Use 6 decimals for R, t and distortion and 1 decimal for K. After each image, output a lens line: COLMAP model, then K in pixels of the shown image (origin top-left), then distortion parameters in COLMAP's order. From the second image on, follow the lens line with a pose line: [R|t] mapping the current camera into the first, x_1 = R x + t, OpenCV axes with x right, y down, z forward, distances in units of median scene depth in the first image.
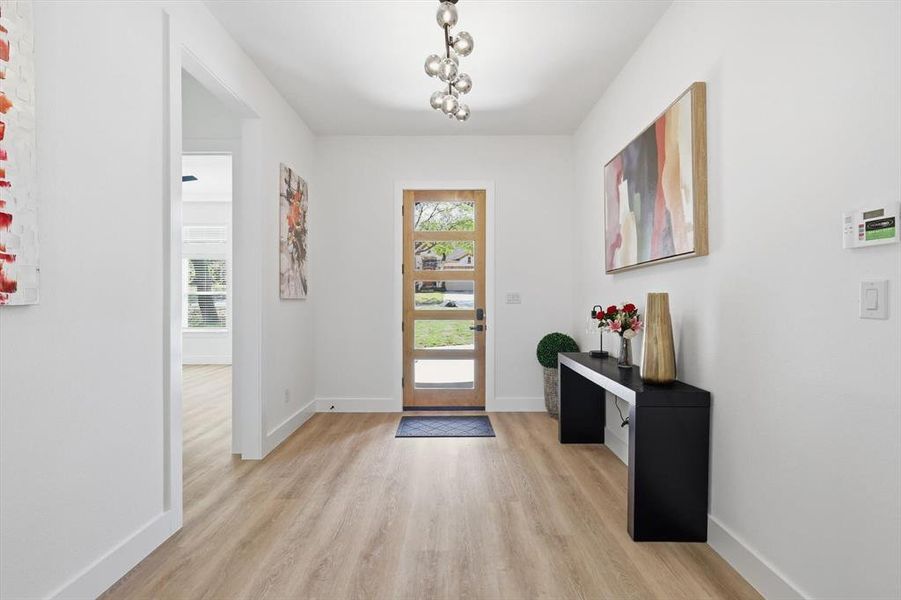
lens RADIAL K [[393.5, 0, 453.5], [0, 393.5, 298.5], [0, 0, 1]] dist [0.004821, 0.000359]
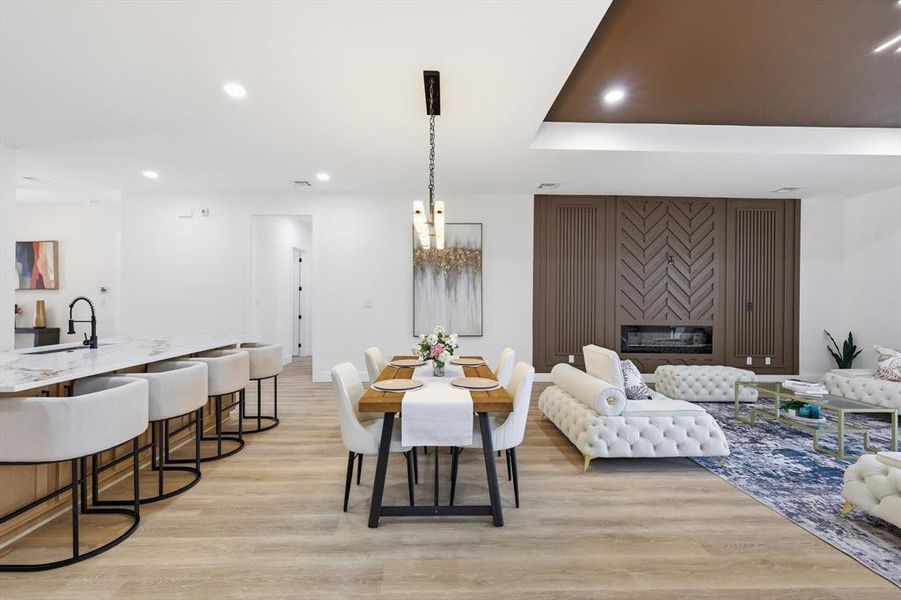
lens RADIAL K [[393.5, 0, 449.0], [0, 393.5, 297.7], [0, 0, 1]] dist [0.004821, 0.000359]
pose [[-0.019562, 0.002342, 0.999806, -1.458668], [0.000724, 0.999997, -0.002328, -0.012831], [-0.999808, 0.000679, -0.019564, -1.197510]]
